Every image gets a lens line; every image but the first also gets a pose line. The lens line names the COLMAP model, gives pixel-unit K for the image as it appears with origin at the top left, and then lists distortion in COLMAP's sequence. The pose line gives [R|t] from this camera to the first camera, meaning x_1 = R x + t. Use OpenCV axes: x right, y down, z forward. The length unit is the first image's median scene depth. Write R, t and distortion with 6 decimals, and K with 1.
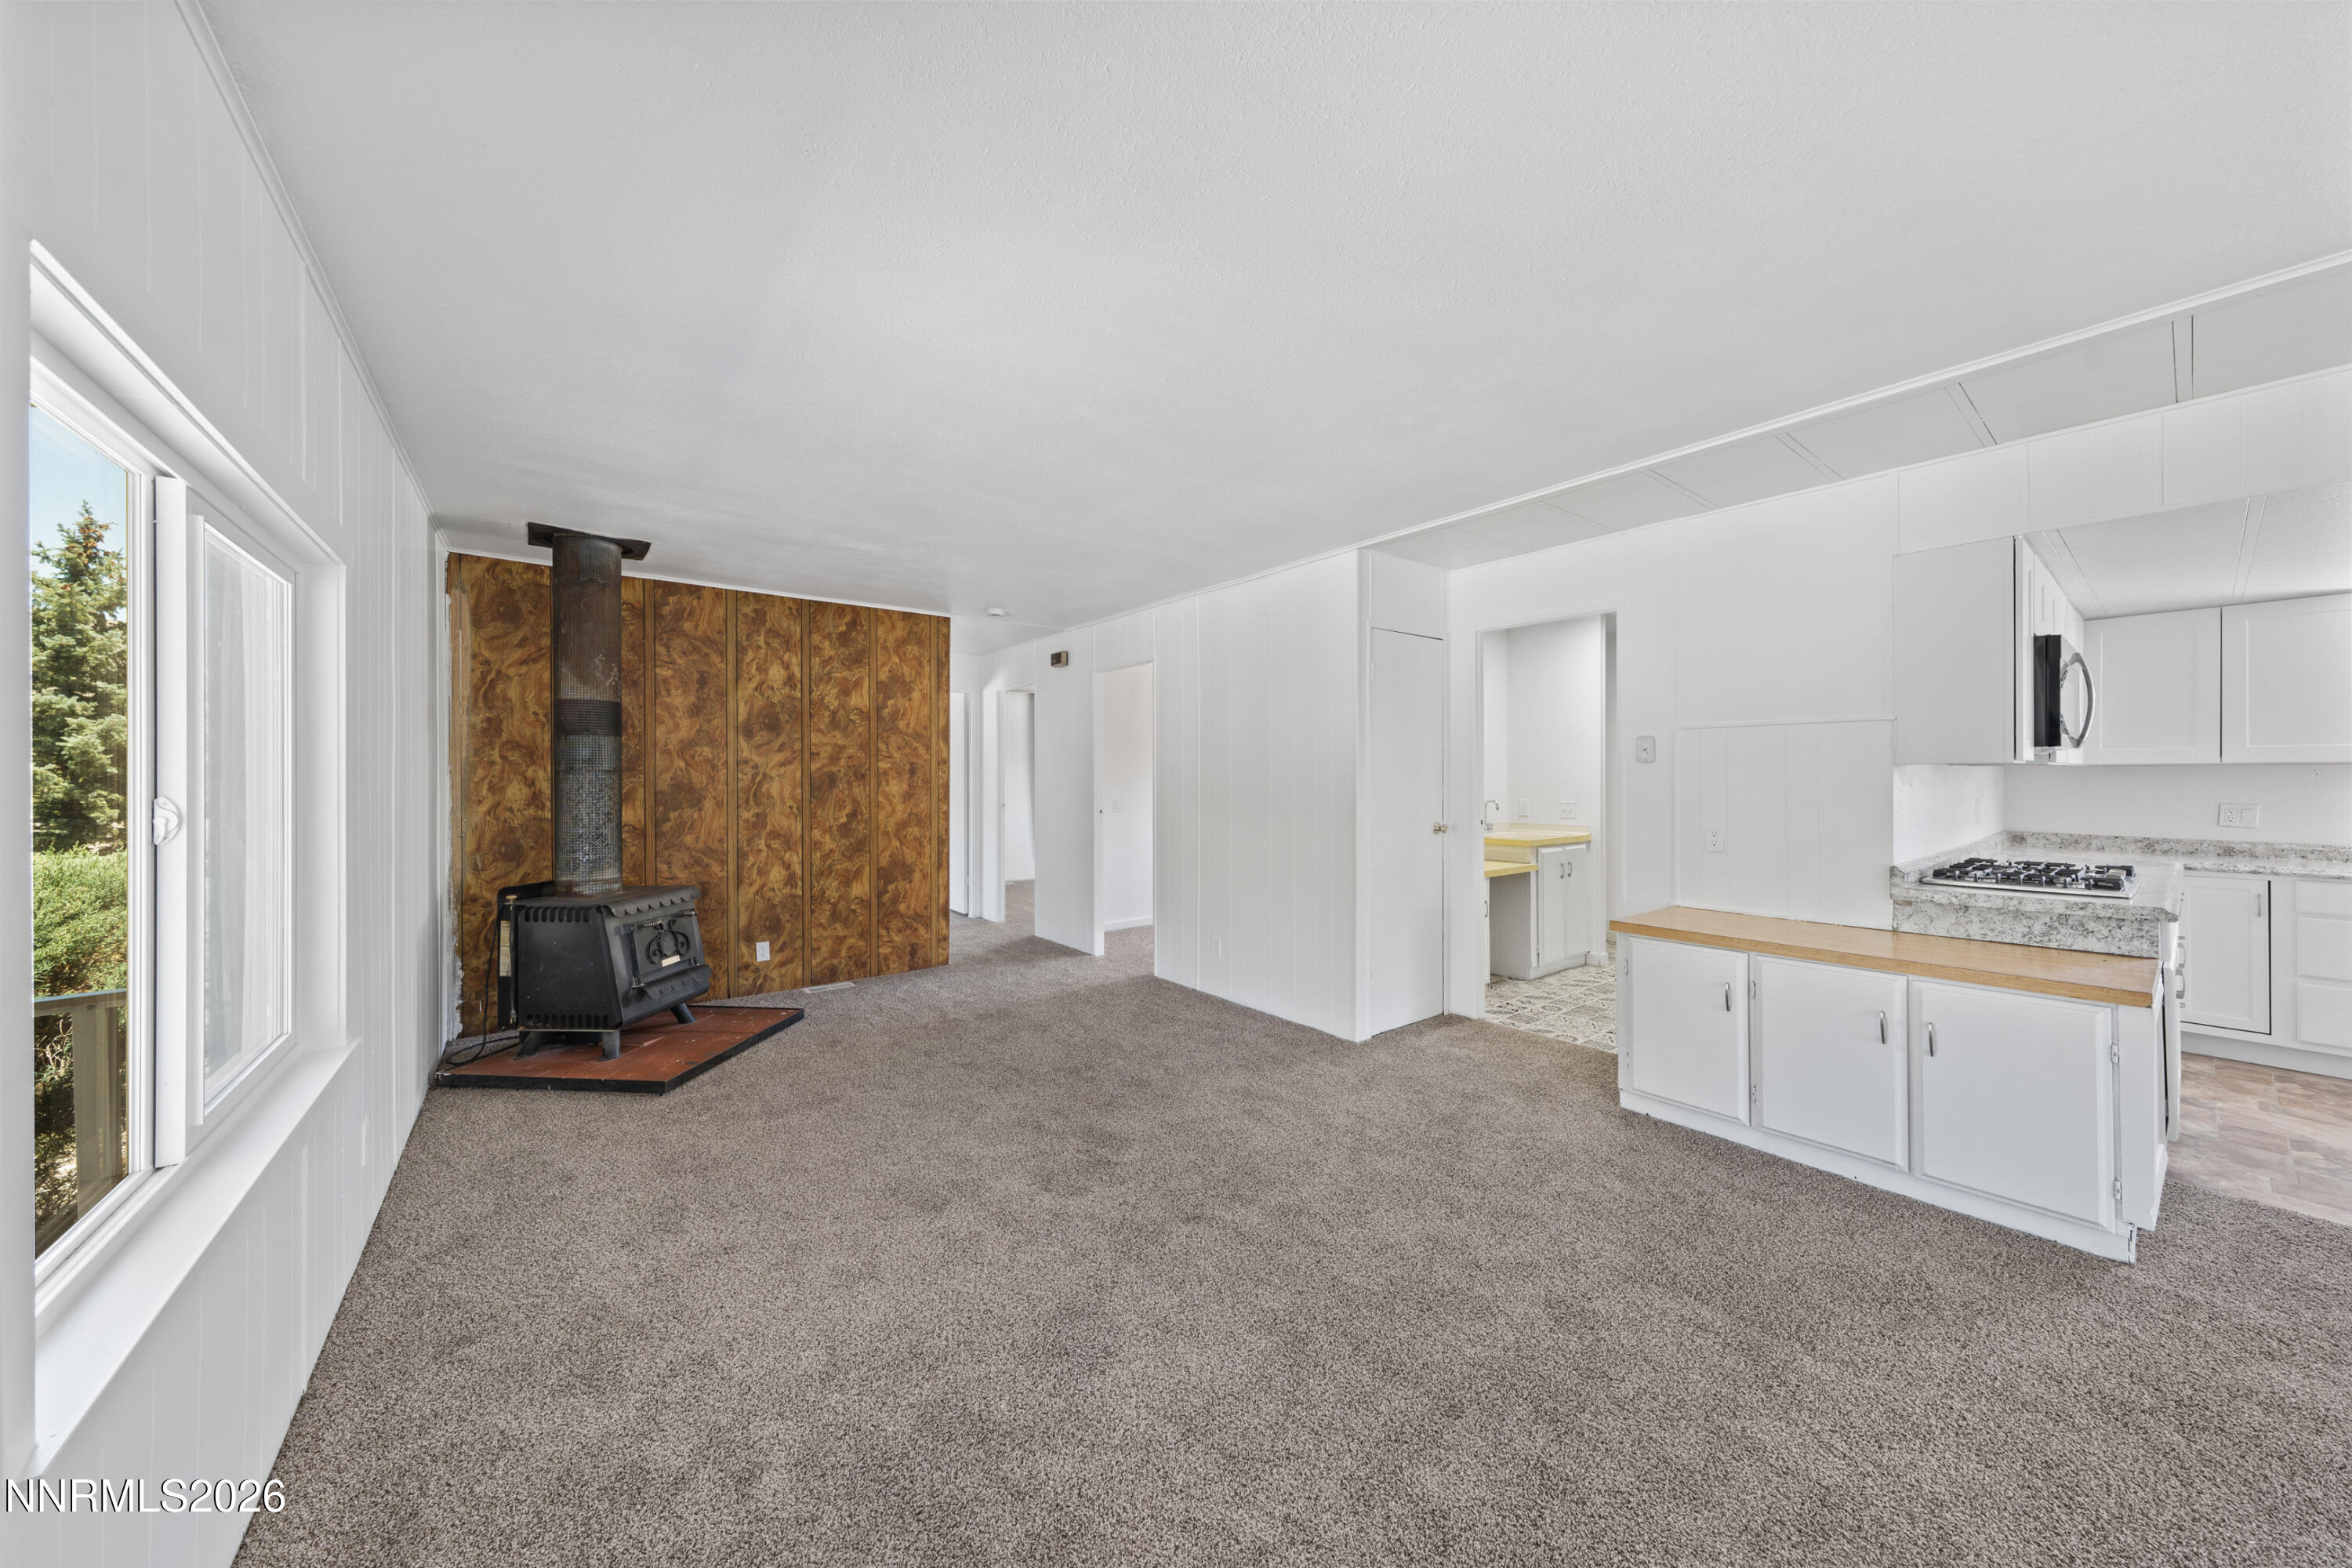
lens RADIAL K [[795.0, 0, 1179.2], [0, 795.0, 776.7], [0, 0, 1]] dist [-0.001073, -0.000297]
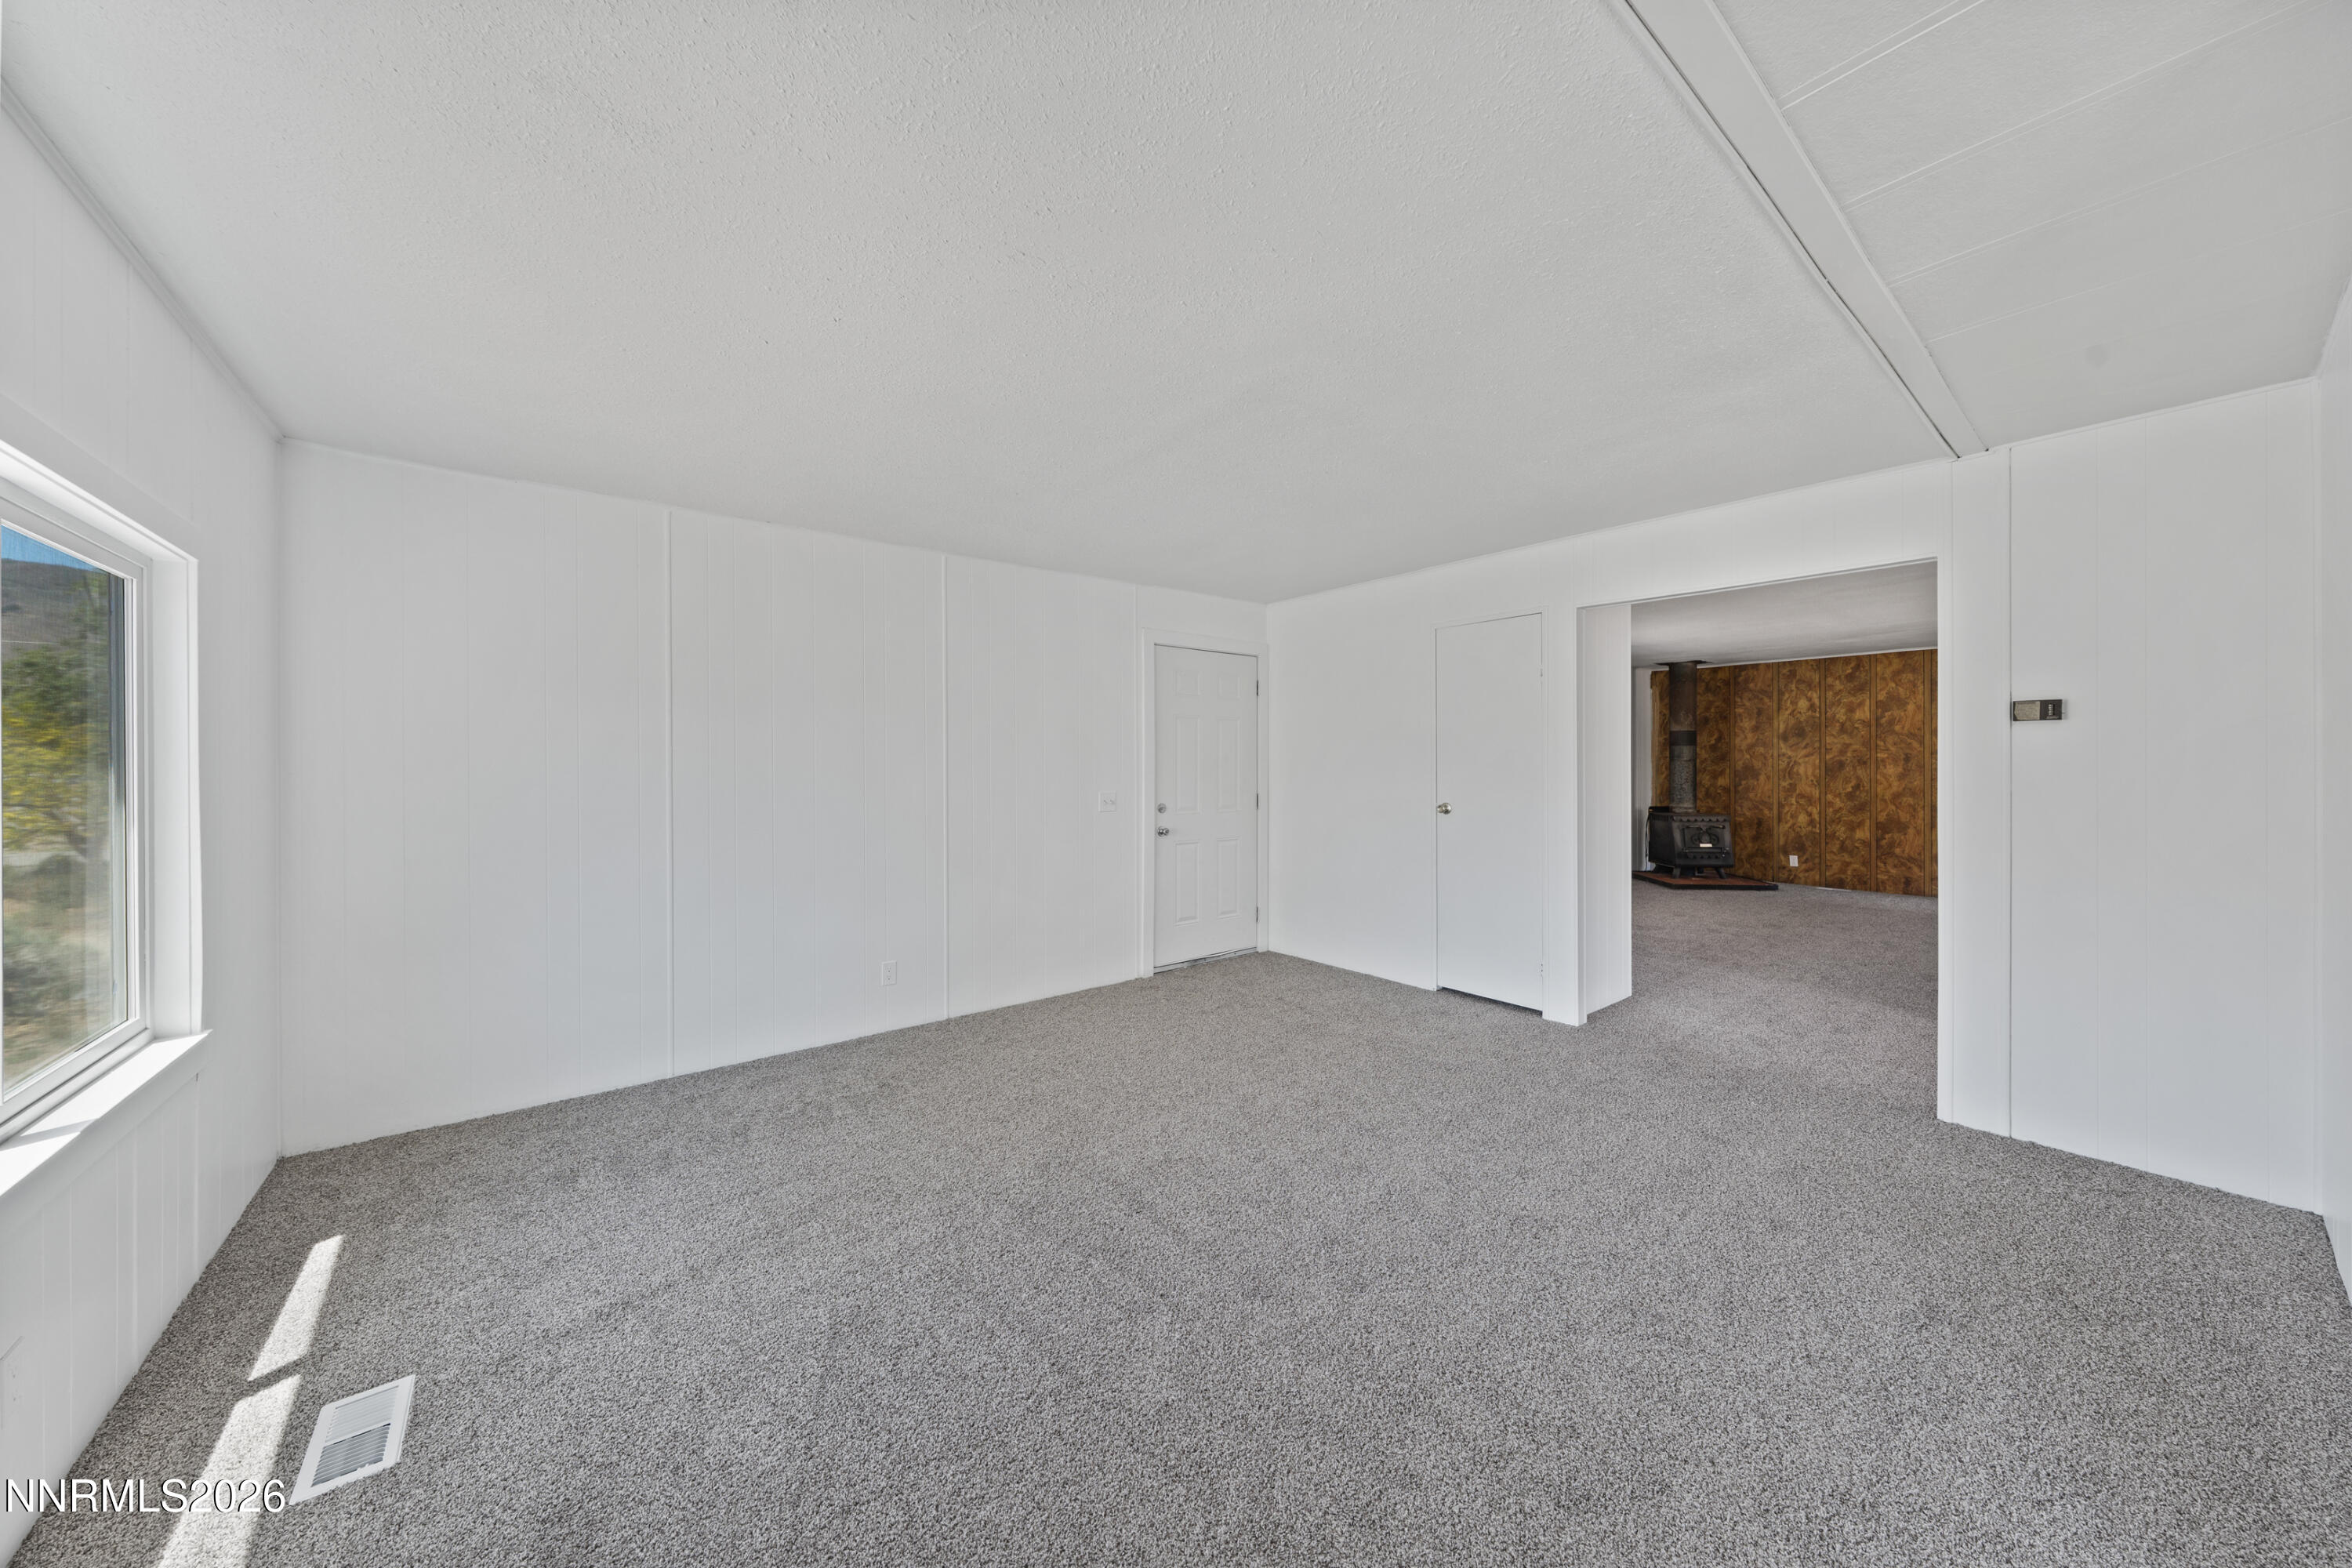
lens RADIAL K [[795.0, 0, 1174.2], [0, 795.0, 765.4], [0, 0, 1]] dist [-0.001073, -0.000297]
pose [[0.001677, 0.003234, -0.999993, 1.271663], [0.000786, 0.999994, 0.003235, -0.001438], [0.999998, -0.000791, 0.001675, -0.400150]]
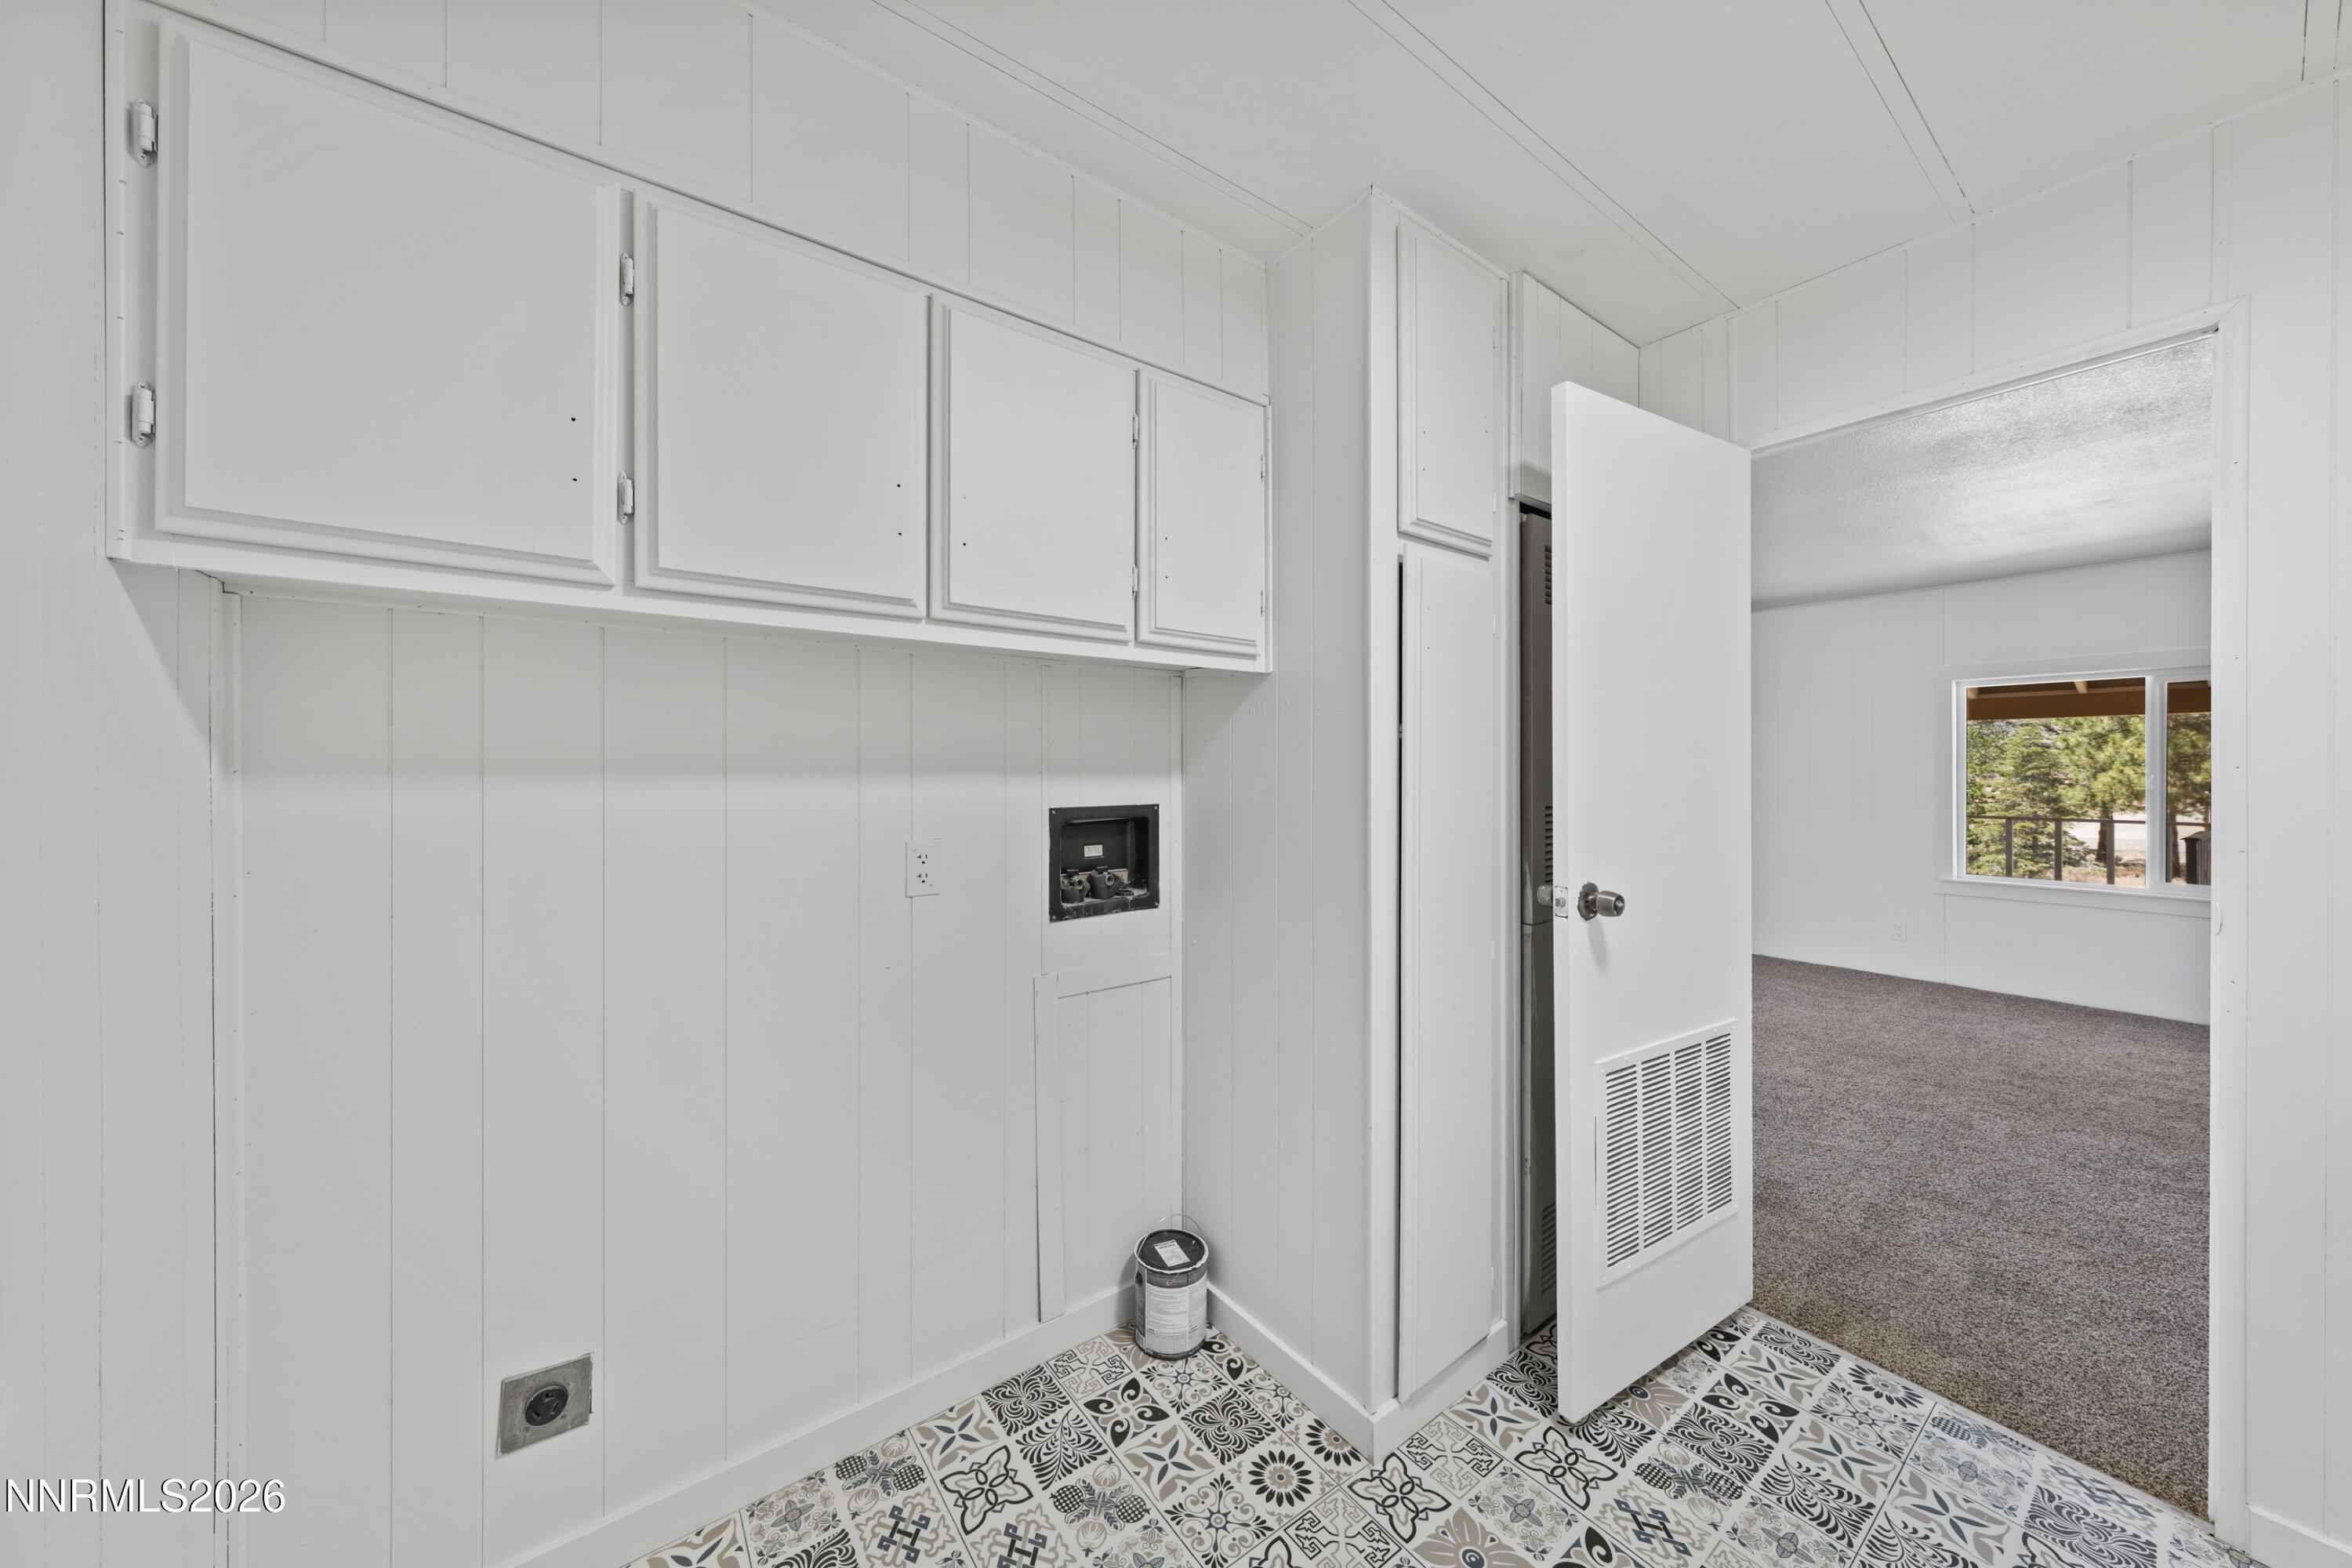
lens RADIAL K [[795.0, 0, 1175.3], [0, 795.0, 774.9], [0, 0, 1]] dist [-0.001073, -0.000297]
pose [[-0.999327, 0.001860, 0.036643, 0.711128], [0.001940, 0.999996, 0.002160, 0.002996], [-0.036639, 0.002230, -0.999326, 1.204486]]
